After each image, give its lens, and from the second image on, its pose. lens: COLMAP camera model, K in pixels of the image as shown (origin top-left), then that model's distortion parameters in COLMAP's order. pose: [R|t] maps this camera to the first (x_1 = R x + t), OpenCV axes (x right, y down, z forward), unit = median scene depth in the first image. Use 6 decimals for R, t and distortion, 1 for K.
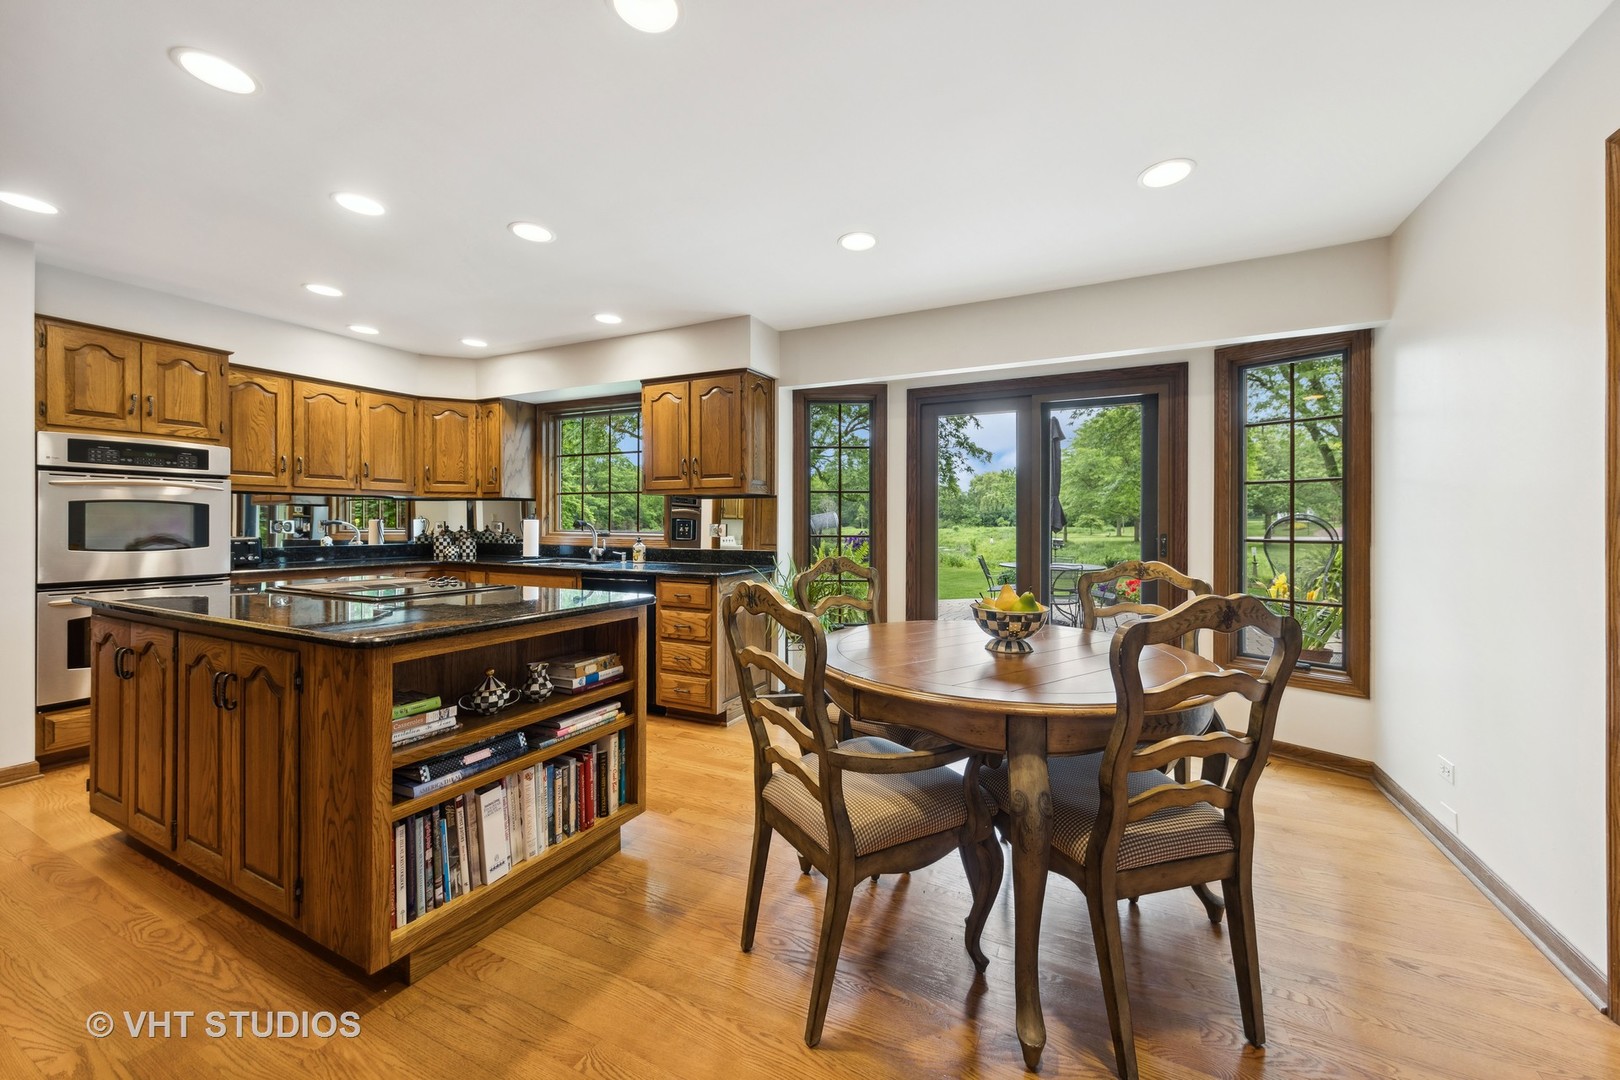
lens RADIAL K [[602.1, 0, 827.0], [0, 602.1, 516.5], [0, 0, 1]] dist [-0.001334, -0.000071]
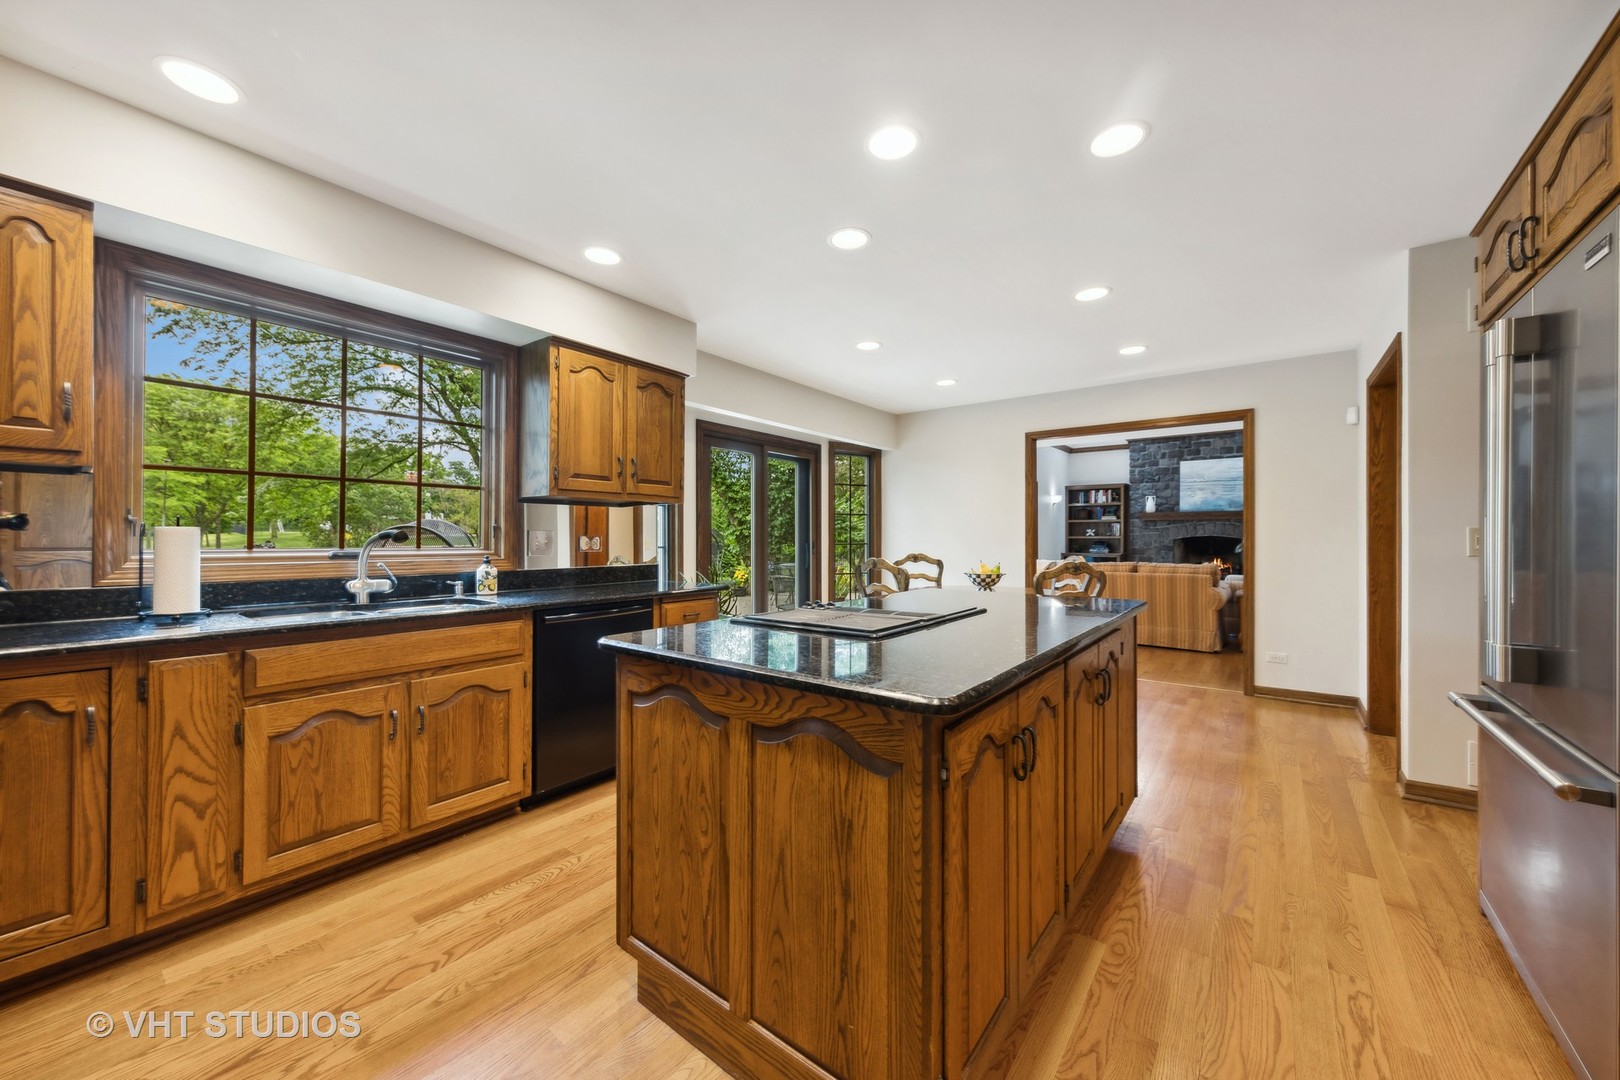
lens RADIAL K [[602.1, 0, 800.5], [0, 602.1, 527.8], [0, 0, 1]] dist [-0.001334, -0.000071]
pose [[0.203810, 0.009929, 0.978960, -0.961309], [-0.010869, 0.999910, -0.007878, 0.005063], [-0.978950, -0.009034, 0.203900, 0.572094]]
